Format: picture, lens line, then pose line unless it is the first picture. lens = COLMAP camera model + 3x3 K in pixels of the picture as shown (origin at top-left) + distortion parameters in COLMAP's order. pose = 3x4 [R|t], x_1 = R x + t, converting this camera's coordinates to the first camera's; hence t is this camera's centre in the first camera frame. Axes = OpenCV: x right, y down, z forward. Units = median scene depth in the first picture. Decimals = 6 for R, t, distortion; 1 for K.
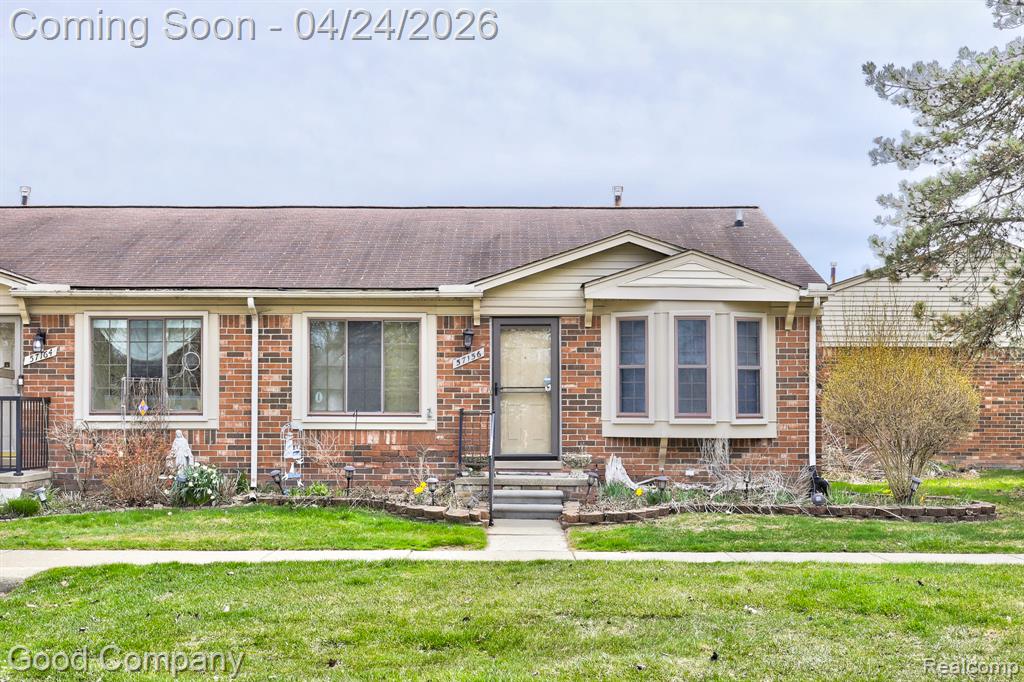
lens RADIAL K [[1420.8, 0, 512.4], [0, 1420.8, 335.3], [0, 0, 1]] dist [0.009799, 0.000000]
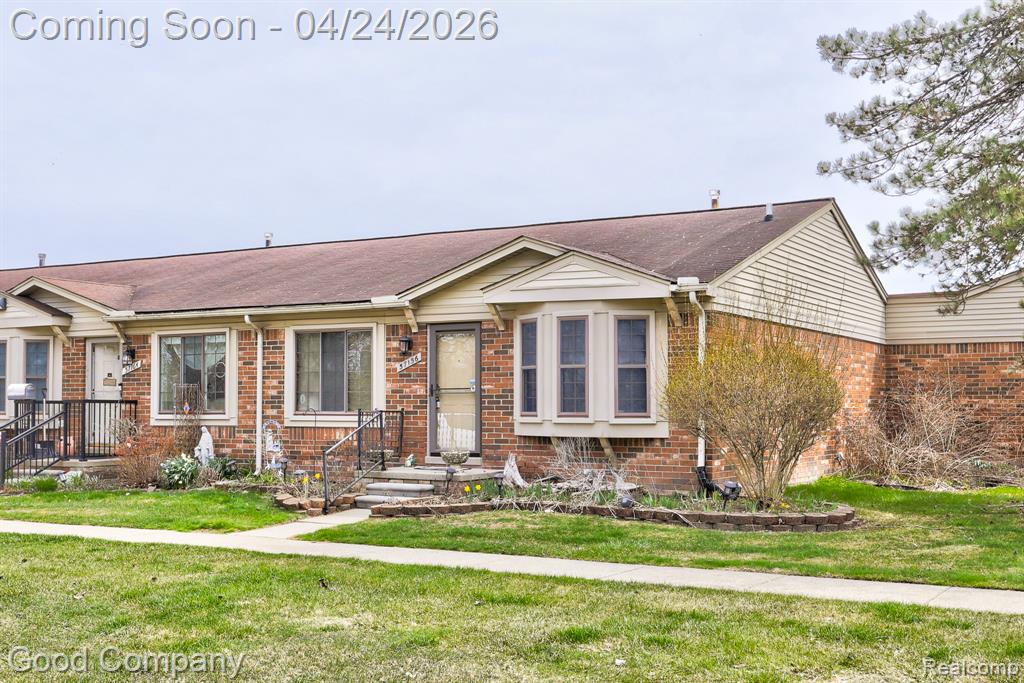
lens RADIAL K [[1263.6, 0, 512.7], [0, 1263.6, 350.5], [0, 0, 1]] dist [0.013879, 0.000000]
pose [[0.863479, -0.025402, -0.503745, 0.531327], [0.026877, 0.999629, -0.004336, 0.013361], [0.503668, -0.009795, 0.863842, 0.198382]]
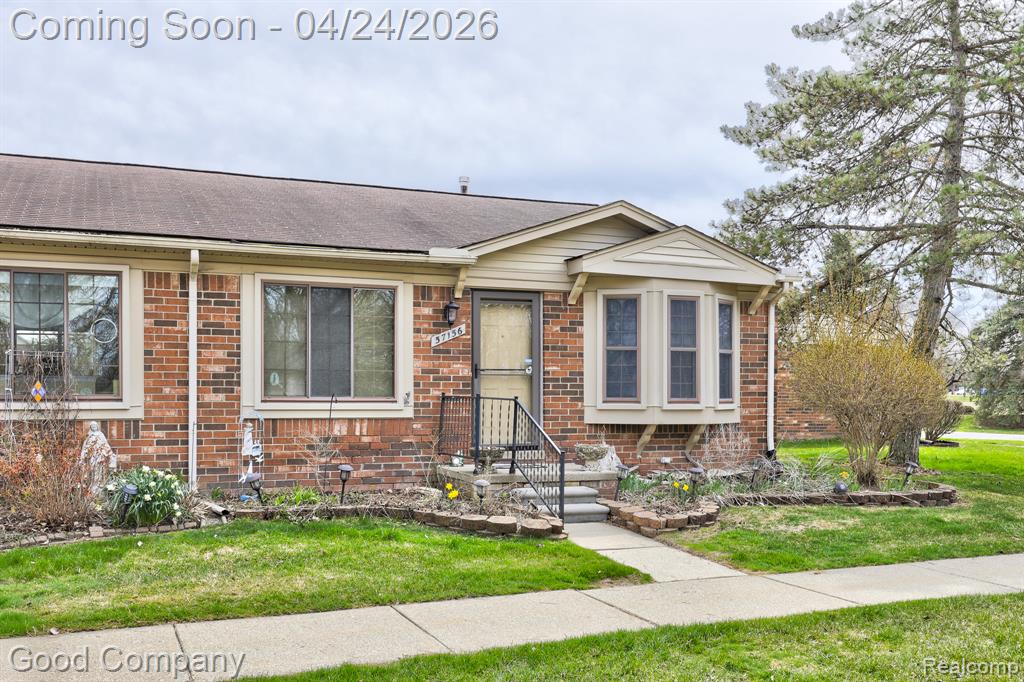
lens RADIAL K [[977.3, 0, 499.7], [0, 977.3, 381.7], [0, 0, 1]] dist [0.013202, 0.000000]
pose [[0.921702, 0.005434, 0.387861, -0.234908], [-0.022854, 0.998926, 0.040314, 0.019760], [-0.387225, -0.046022, 0.920836, 0.435757]]
